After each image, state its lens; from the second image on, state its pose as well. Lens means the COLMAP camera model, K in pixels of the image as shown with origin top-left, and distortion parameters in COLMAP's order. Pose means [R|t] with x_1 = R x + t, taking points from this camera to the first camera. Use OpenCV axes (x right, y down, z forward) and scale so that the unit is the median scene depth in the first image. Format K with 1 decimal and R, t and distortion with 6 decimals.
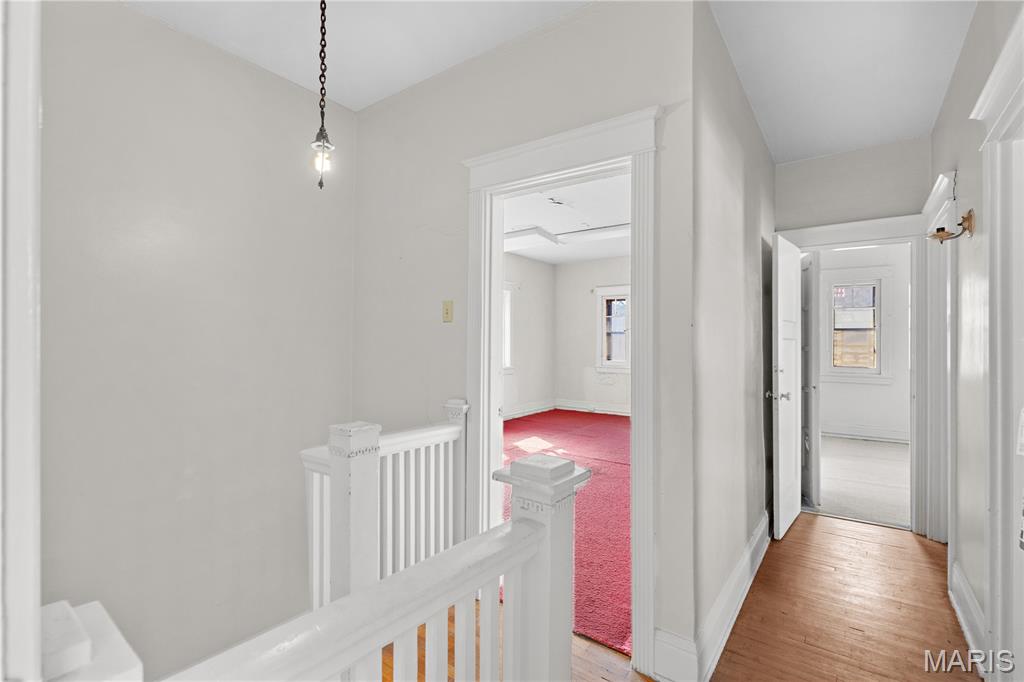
lens RADIAL K [[465.1, 0, 515.5], [0, 465.1, 341.6], [0, 0, 1]] dist [0.001872, -0.000481]
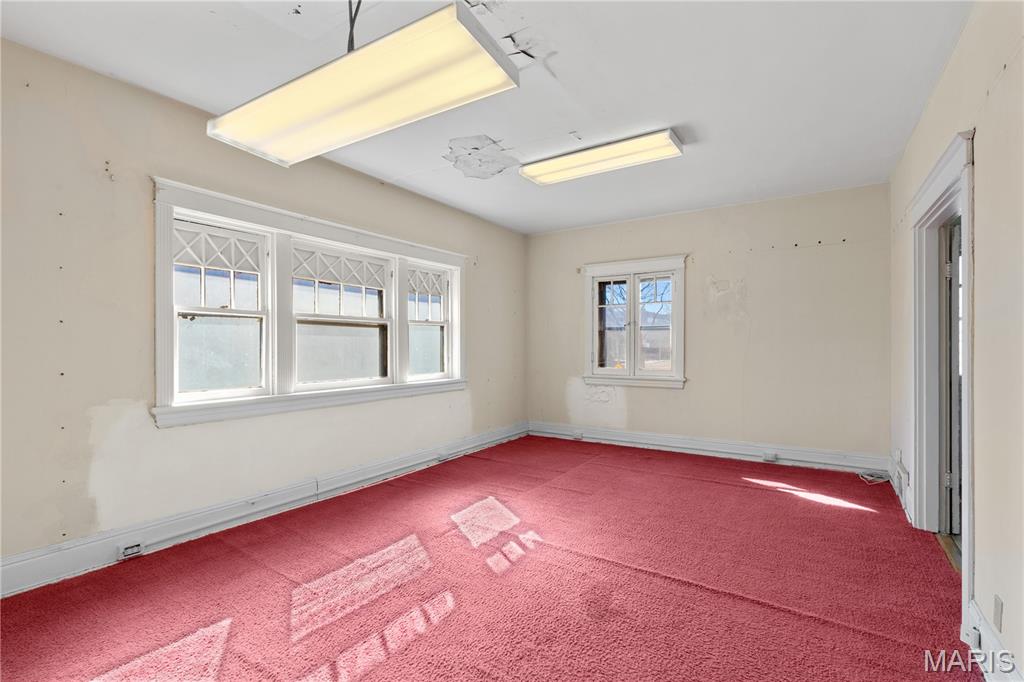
lens RADIAL K [[465.1, 0, 515.5], [0, 465.1, 341.6], [0, 0, 1]] dist [0.001872, -0.000481]
pose [[0.998806, -0.000337, 0.048856, 0.068956], [0.000563, 0.999989, -0.004611, 0.008185], [-0.048854, 0.004633, 0.998795, 0.615094]]
